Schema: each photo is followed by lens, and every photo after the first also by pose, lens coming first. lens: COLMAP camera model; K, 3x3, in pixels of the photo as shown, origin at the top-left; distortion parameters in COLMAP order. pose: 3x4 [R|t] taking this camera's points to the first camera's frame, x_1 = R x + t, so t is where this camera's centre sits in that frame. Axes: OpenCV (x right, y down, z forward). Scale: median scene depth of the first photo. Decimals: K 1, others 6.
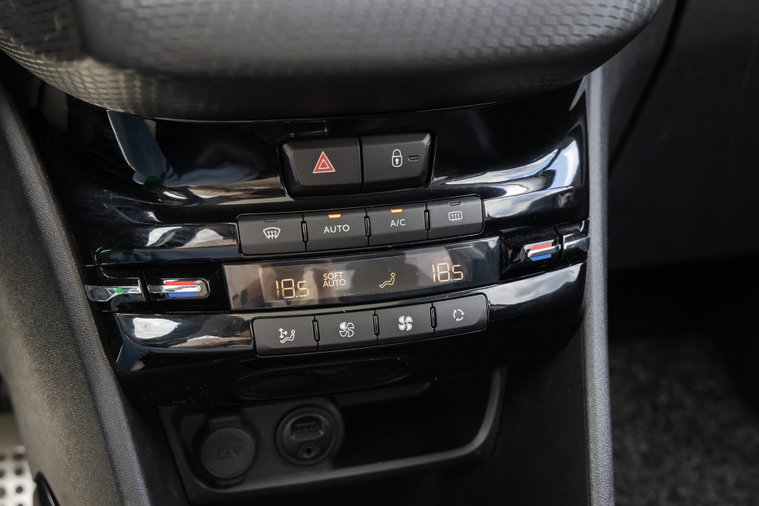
lens RADIAL K [[927.7, 0, 379.5], [0, 927.7, 253.0], [0, 0, 1]] dist [0.001002, -0.003669]
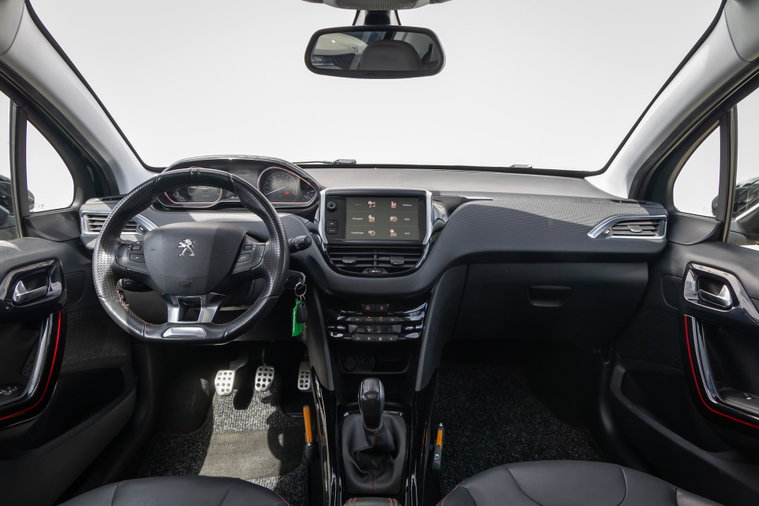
lens RADIAL K [[494.6, 0, 379.5], [0, 494.6, 253.0], [0, 0, 1]] dist [-0.019765, 0.001156]
pose [[0.966640, 0.065645, -0.247583, 0.693178], [-0.102366, 0.985060, -0.138485, -0.015936], [0.234793, 0.159209, 0.958918, -1.800991]]
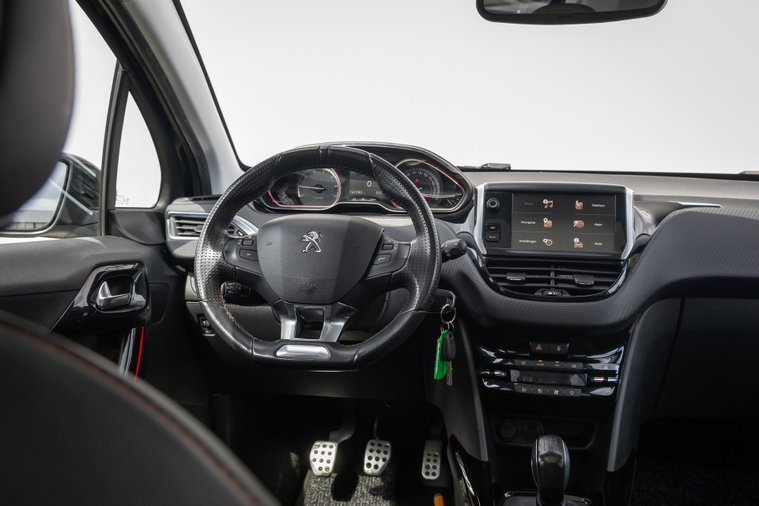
lens RADIAL K [[712.8, 0, 379.5], [0, 712.8, 253.0], [0, 0, 1]] dist [-0.013829, -0.018536]
pose [[0.904057, 0.060053, -0.423173, 0.565904], [-0.171437, 0.957895, -0.230317, 0.322096], [0.391524, 0.280767, 0.876287, -1.960865]]
